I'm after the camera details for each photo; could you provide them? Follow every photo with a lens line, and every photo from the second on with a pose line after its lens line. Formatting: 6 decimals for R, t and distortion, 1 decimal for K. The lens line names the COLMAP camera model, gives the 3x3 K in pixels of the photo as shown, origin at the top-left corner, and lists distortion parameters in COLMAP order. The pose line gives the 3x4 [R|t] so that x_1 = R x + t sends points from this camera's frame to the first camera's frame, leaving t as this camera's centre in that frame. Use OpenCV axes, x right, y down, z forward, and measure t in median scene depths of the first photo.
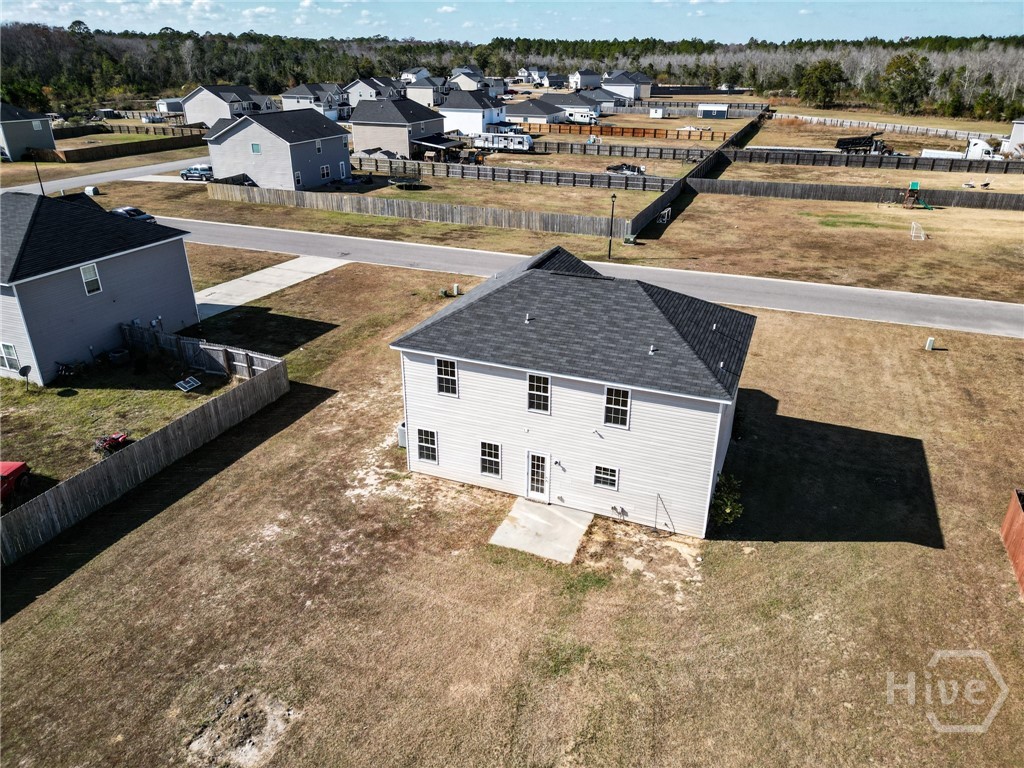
lens RADIAL K [[715.6, 0, 510.7], [0, 715.6, 379.9], [0, 0, 1]] dist [0.077567, -0.073789]
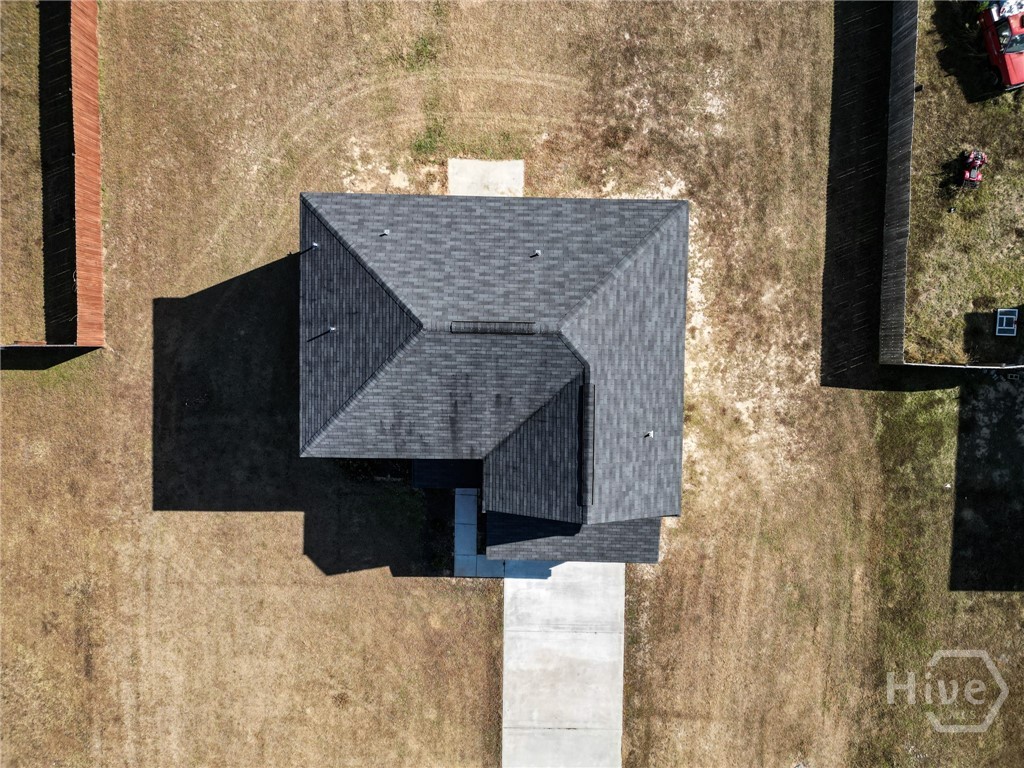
lens RADIAL K [[715.6, 0, 510.7], [0, 715.6, 379.9], [0, 0, 1]] dist [0.077567, -0.073789]
pose [[-0.932881, 0.360148, 0.005228, 0.079465], [-0.160020, -0.427409, 0.889784, -0.690811], [0.322688, 0.829225, 0.456353, 0.563327]]
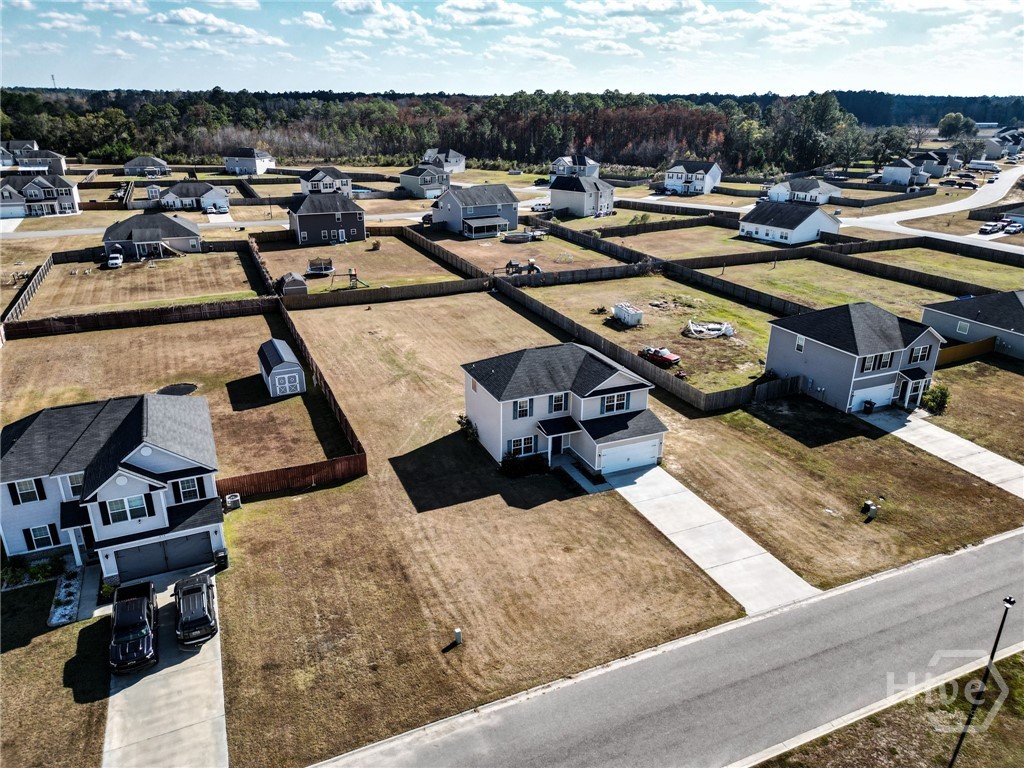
lens RADIAL K [[715.6, 0, 510.7], [0, 715.6, 379.9], [0, 0, 1]] dist [0.077567, -0.073789]
pose [[-0.696800, 0.255370, -0.670266, 1.305544], [-0.306050, 0.739282, 0.599830, -1.047716], [0.648694, 0.623096, -0.436975, 1.538265]]
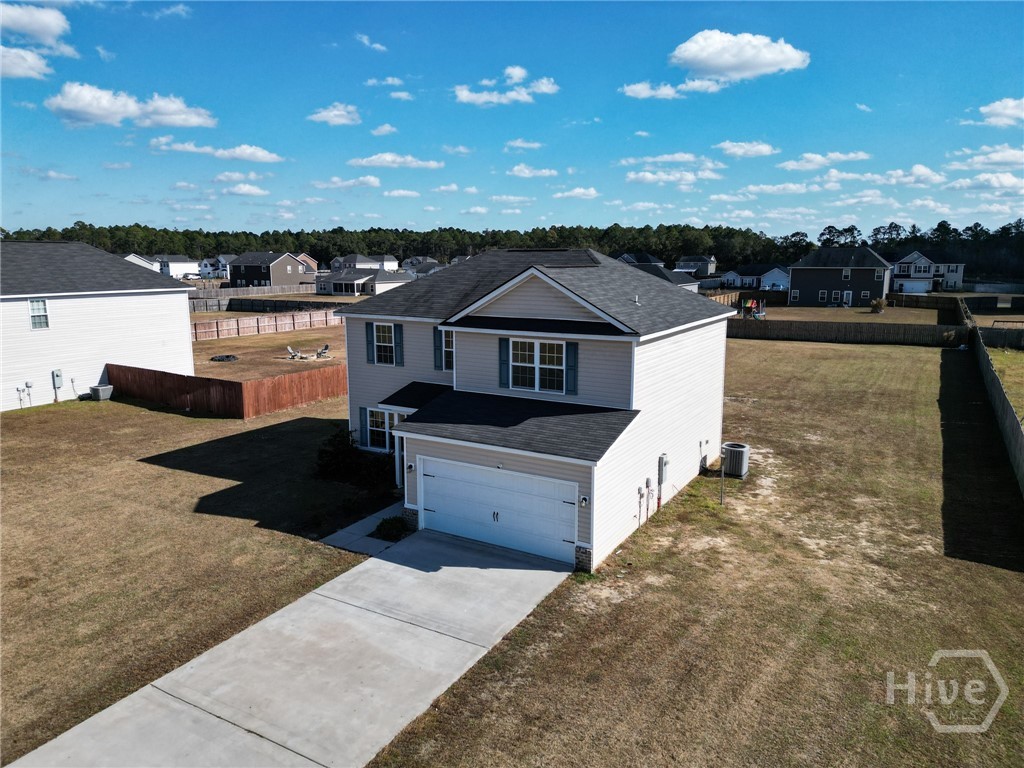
lens RADIAL K [[715.6, 0, 510.7], [0, 715.6, 379.9], [0, 0, 1]] dist [0.077567, -0.073789]
pose [[-0.989351, -0.027066, 0.143012, -0.002550], [0.058351, 0.826389, 0.560068, -0.435681], [-0.133343, 0.562449, -0.816009, 1.517116]]
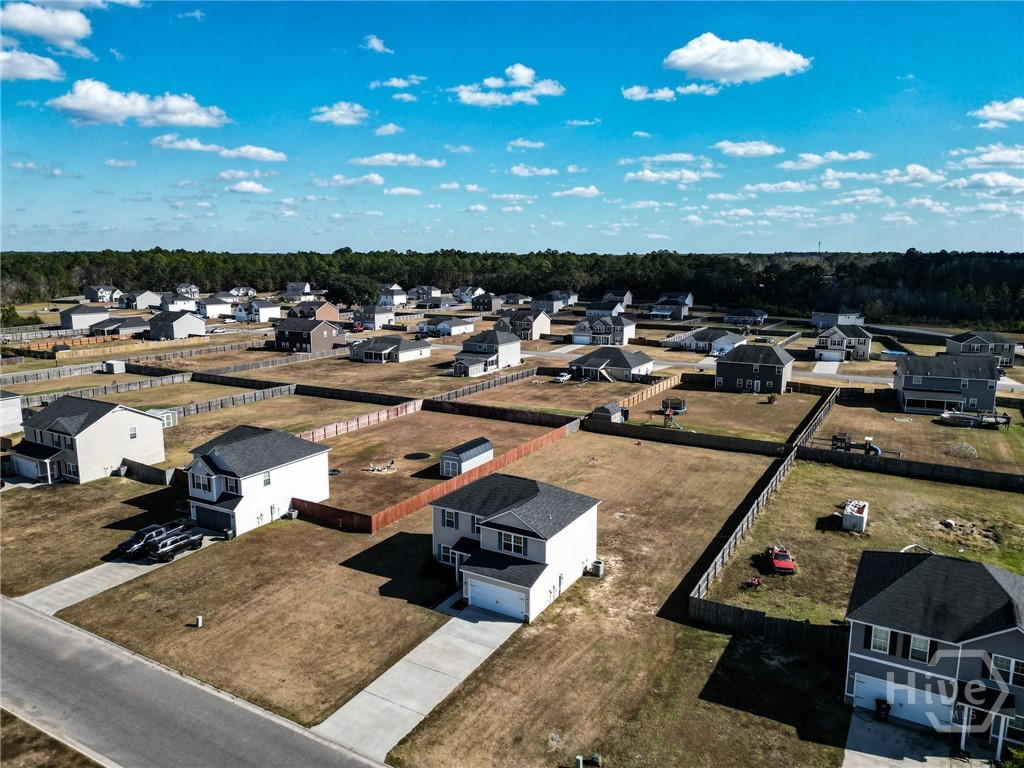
lens RADIAL K [[715.6, 0, 510.7], [0, 715.6, 379.9], [0, 0, 1]] dist [0.077567, -0.073789]
pose [[-0.989625, -0.029064, 0.140706, -0.152912], [0.055883, 0.824348, 0.563318, -1.335013], [-0.132363, 0.565336, -0.814171, 2.136080]]
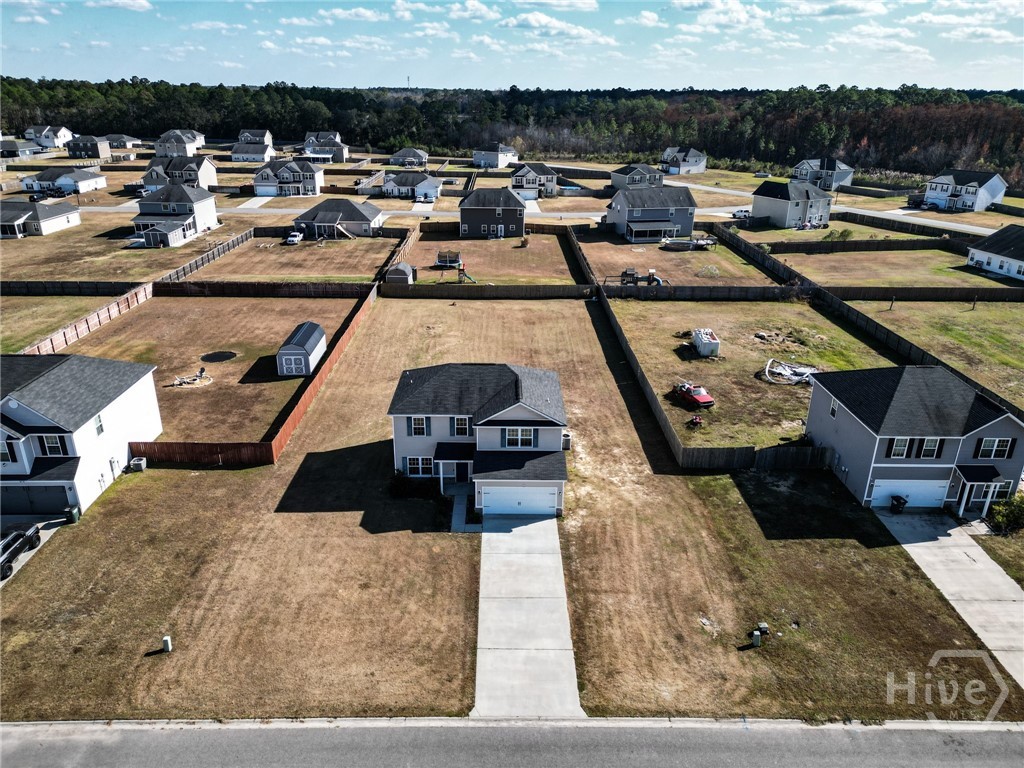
lens RADIAL K [[715.6, 0, 510.7], [0, 715.6, 379.9], [0, 0, 1]] dist [0.077567, -0.073789]
pose [[-0.923352, 0.131398, -0.360772, 0.582841], [-0.171207, 0.700134, 0.693182, -1.182220], [0.343671, 0.701817, -0.623973, 1.824383]]
